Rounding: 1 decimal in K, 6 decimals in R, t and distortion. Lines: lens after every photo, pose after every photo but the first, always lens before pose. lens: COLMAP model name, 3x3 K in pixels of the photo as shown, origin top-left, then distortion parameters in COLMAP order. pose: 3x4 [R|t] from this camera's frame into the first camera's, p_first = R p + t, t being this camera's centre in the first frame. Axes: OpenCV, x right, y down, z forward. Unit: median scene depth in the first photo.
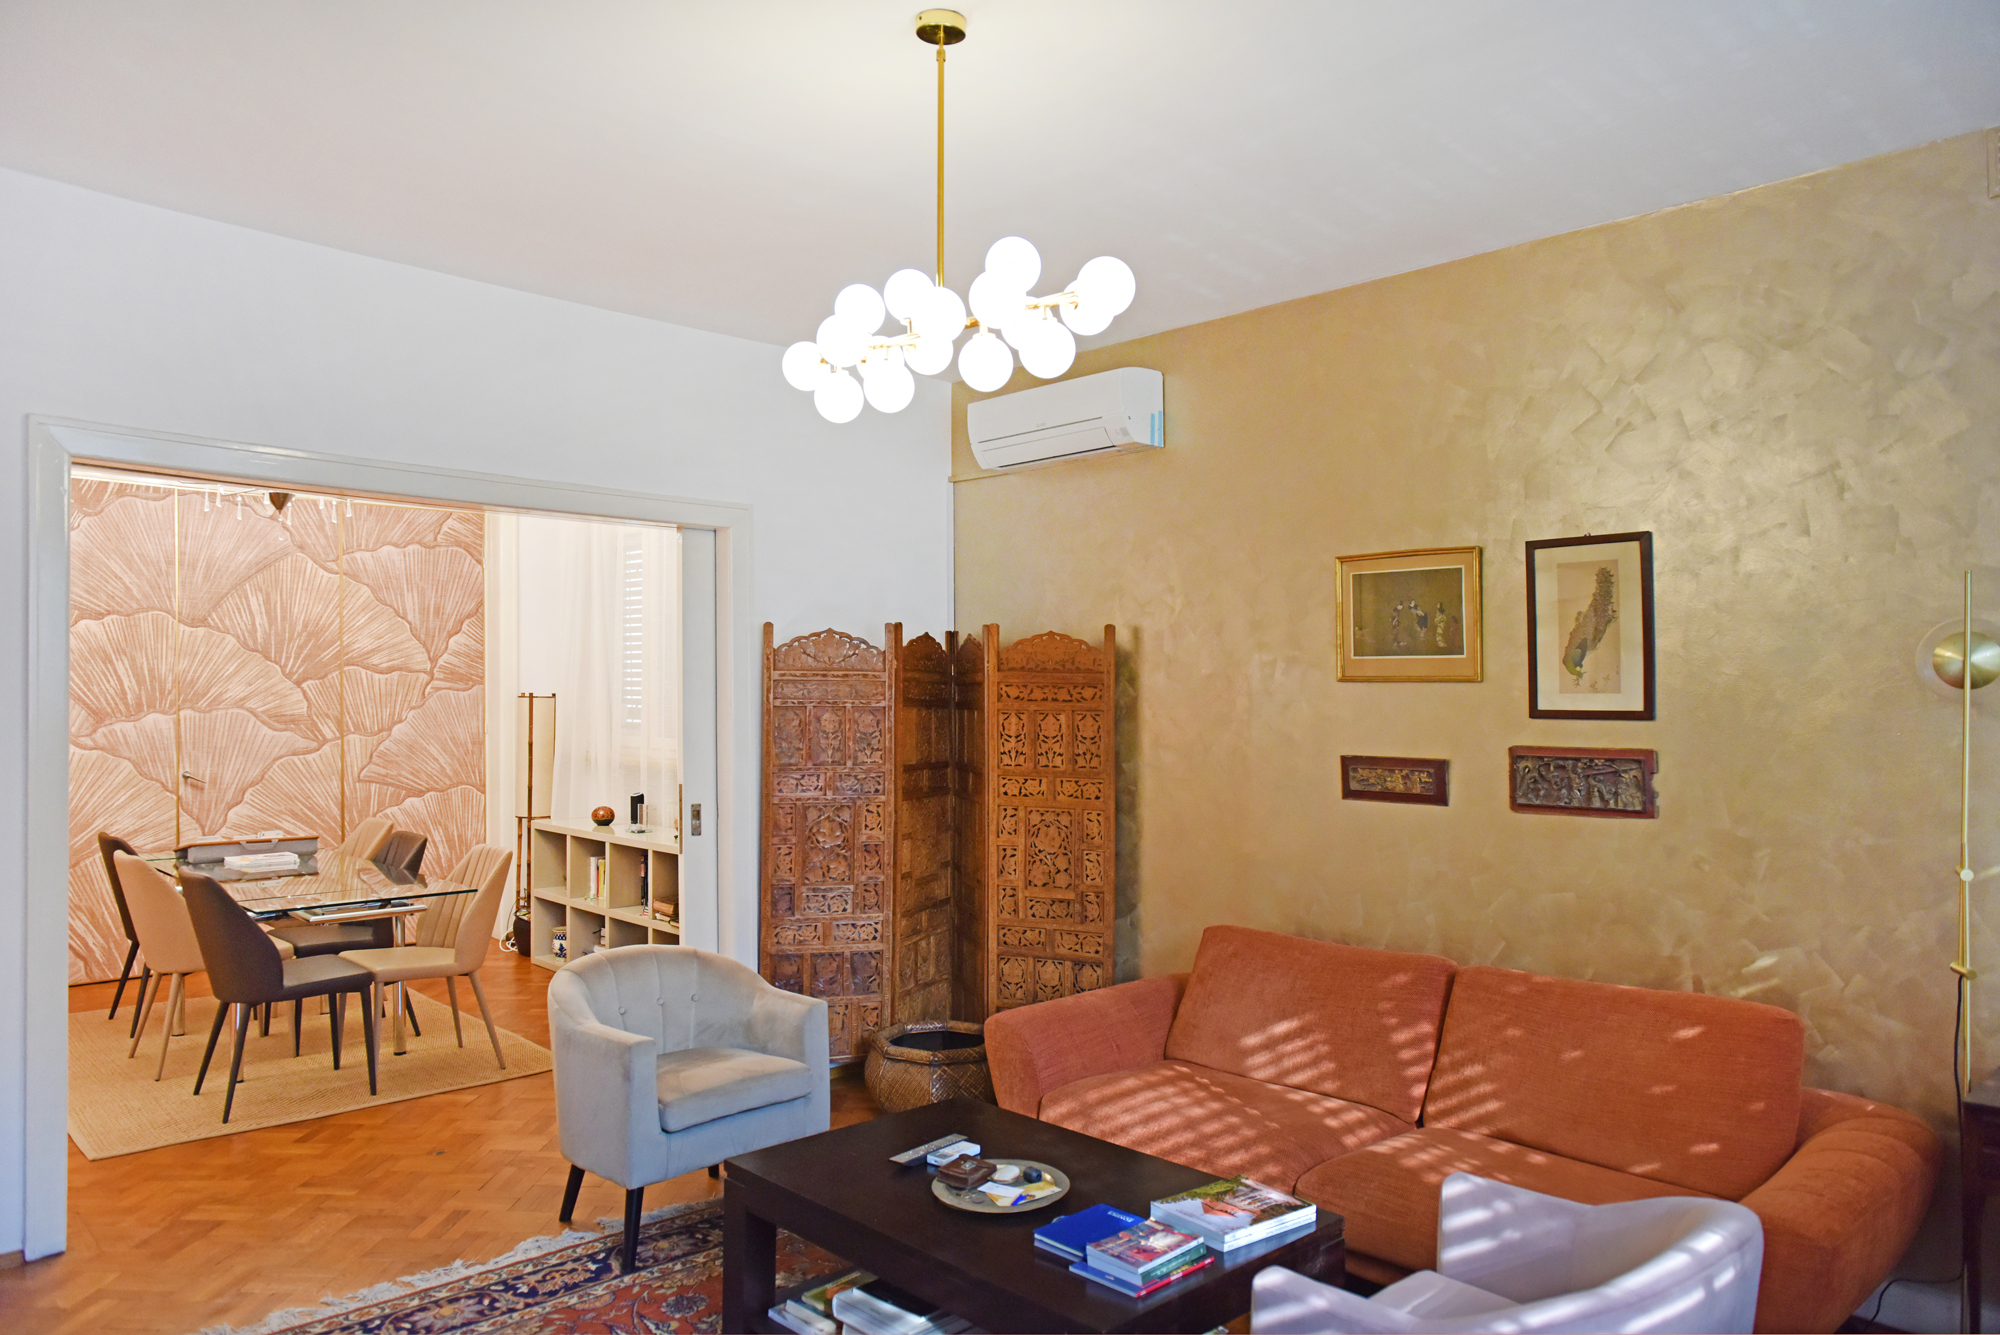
lens RADIAL K [[1350.5, 0, 1001.0], [0, 1350.5, 715.4], [0, 0, 1]] dist [-0.001892, -0.088180]
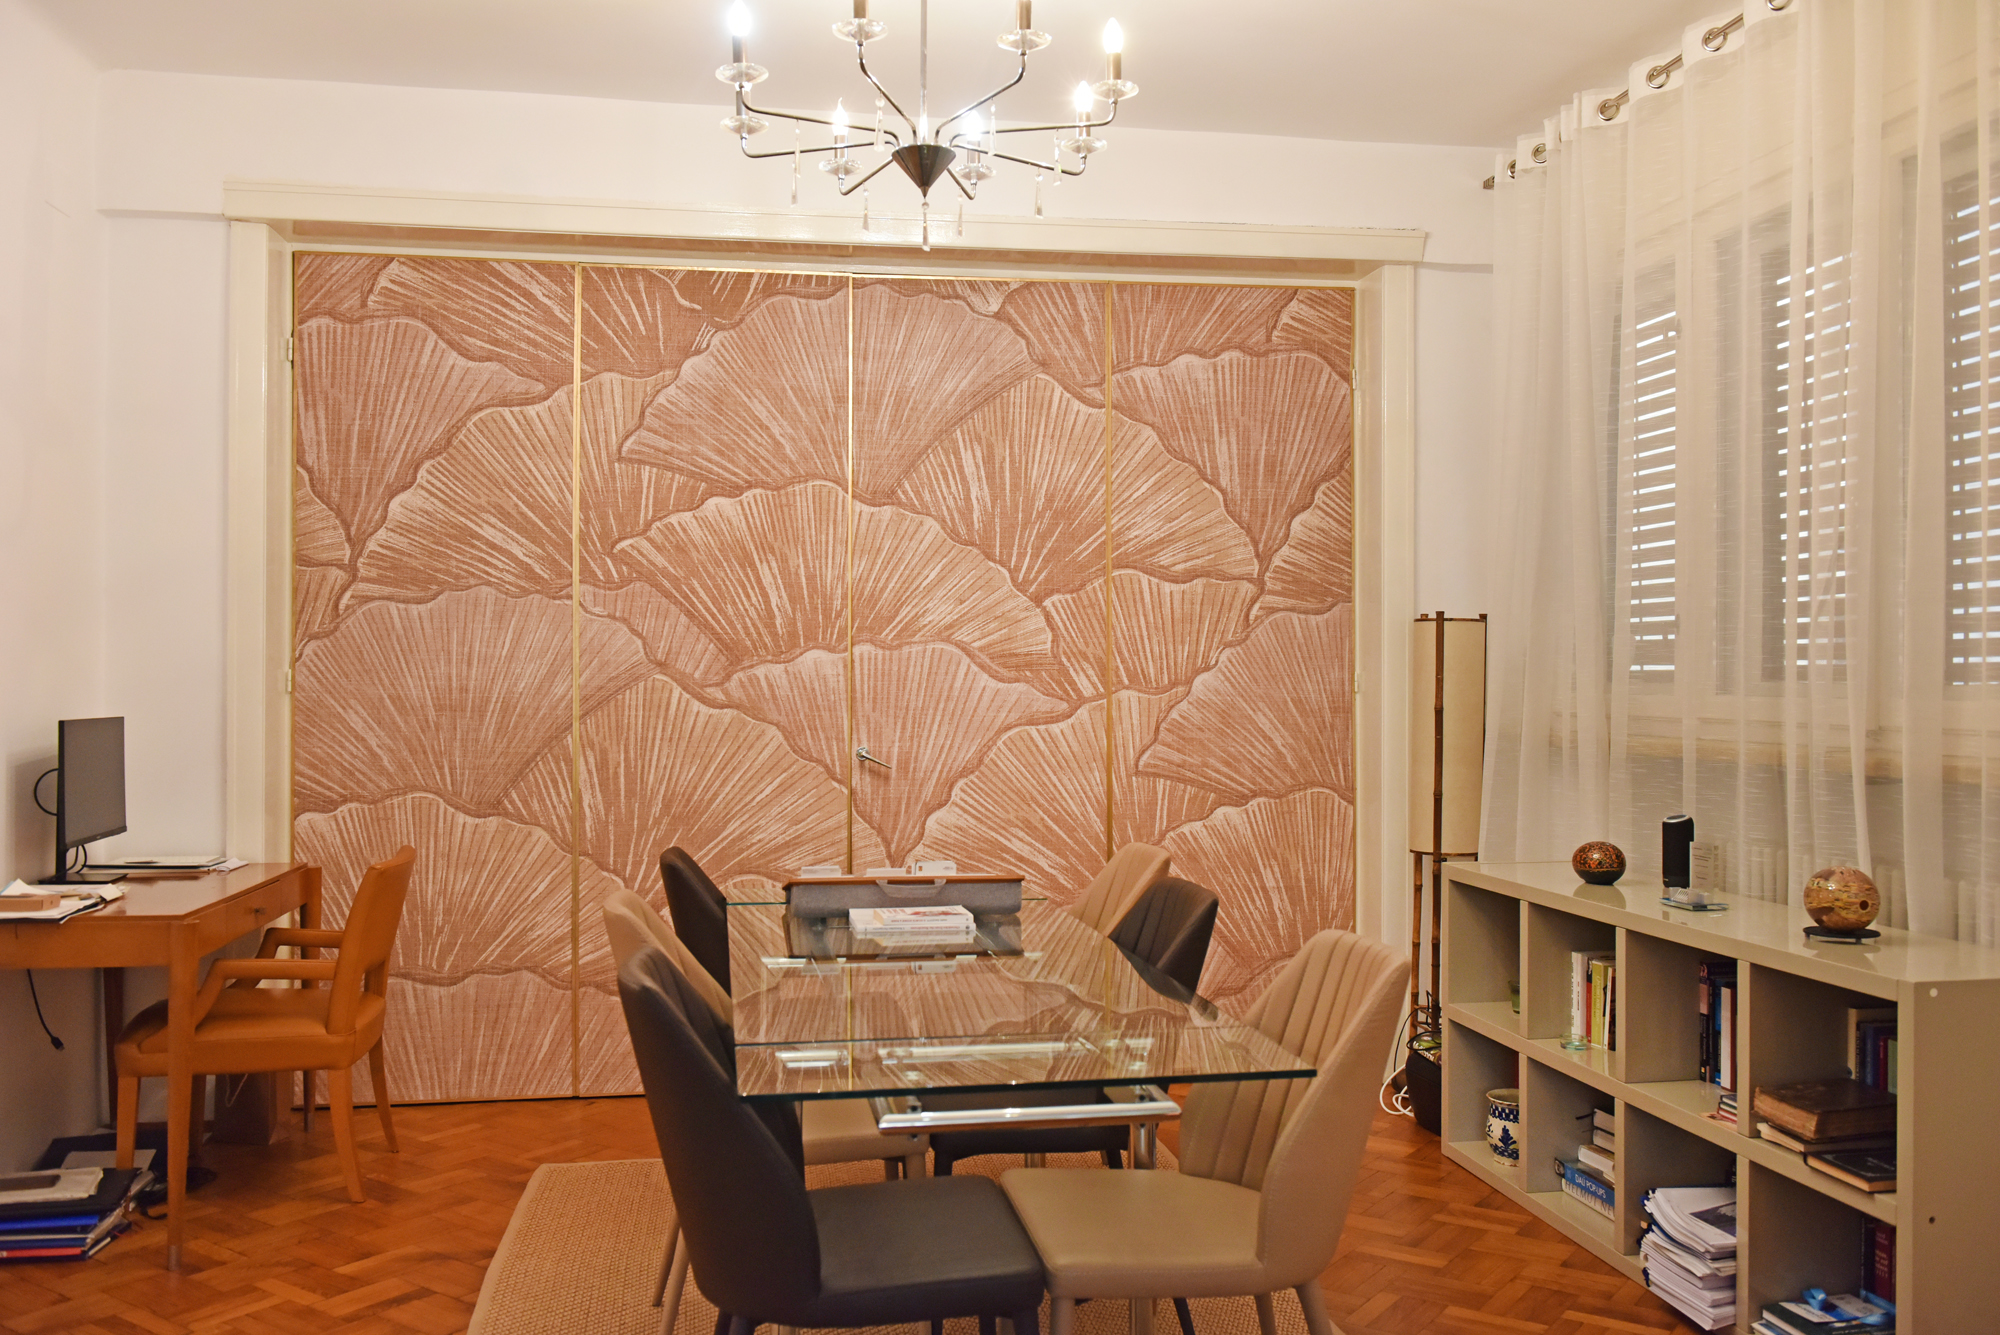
lens RADIAL K [[1697.1, 0, 962.9], [0, 1697.1, 661.1], [0, 0, 1]] dist [0.031730, -0.003449]
pose [[0.825332, -0.007483, -0.564597, -0.143237], [-0.008831, 0.999619, -0.026158, 0.022356], [0.564578, 0.026575, 0.824952, 0.391389]]
